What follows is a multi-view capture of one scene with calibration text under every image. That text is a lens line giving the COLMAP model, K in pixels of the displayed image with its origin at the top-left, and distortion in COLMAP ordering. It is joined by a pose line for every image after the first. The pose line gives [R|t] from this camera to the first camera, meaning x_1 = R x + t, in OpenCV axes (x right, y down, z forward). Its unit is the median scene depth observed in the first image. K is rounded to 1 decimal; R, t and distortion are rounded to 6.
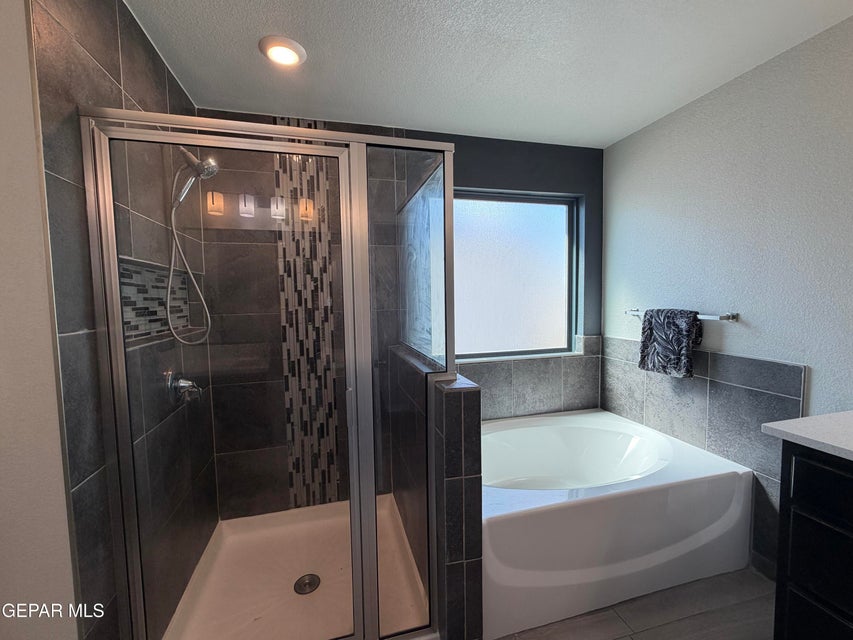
lens RADIAL K [[360.3, 0, 426.5], [0, 360.3, 320.0], [0, 0, 1]] dist [0.000369, -0.000080]
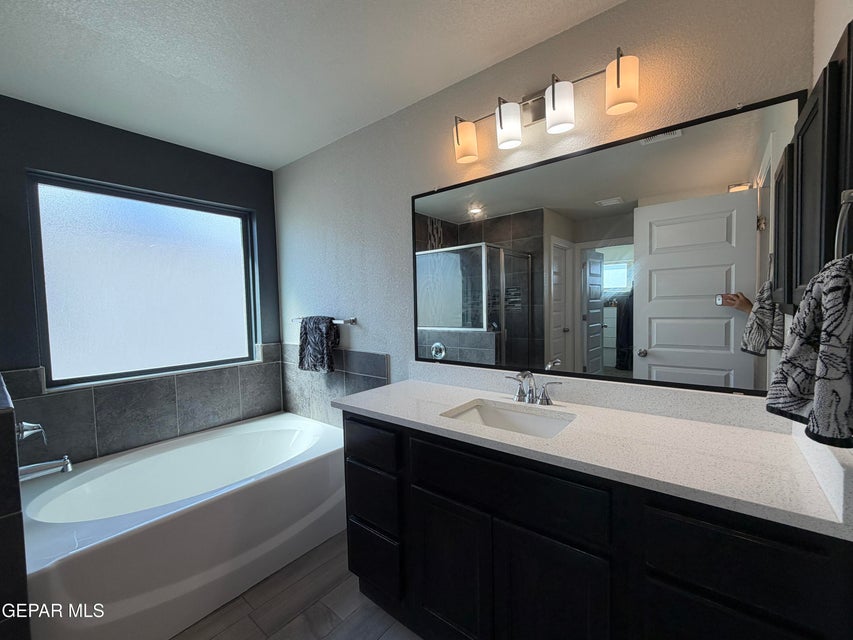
lens RADIAL K [[360.3, 0, 426.5], [0, 360.3, 320.0], [0, 0, 1]] dist [0.000369, -0.000080]
pose [[0.814749, -0.025217, 0.579265, 0.264678], [0.046345, 0.998690, -0.021709, 0.023165], [-0.577959, 0.044534, 0.814850, -0.158609]]
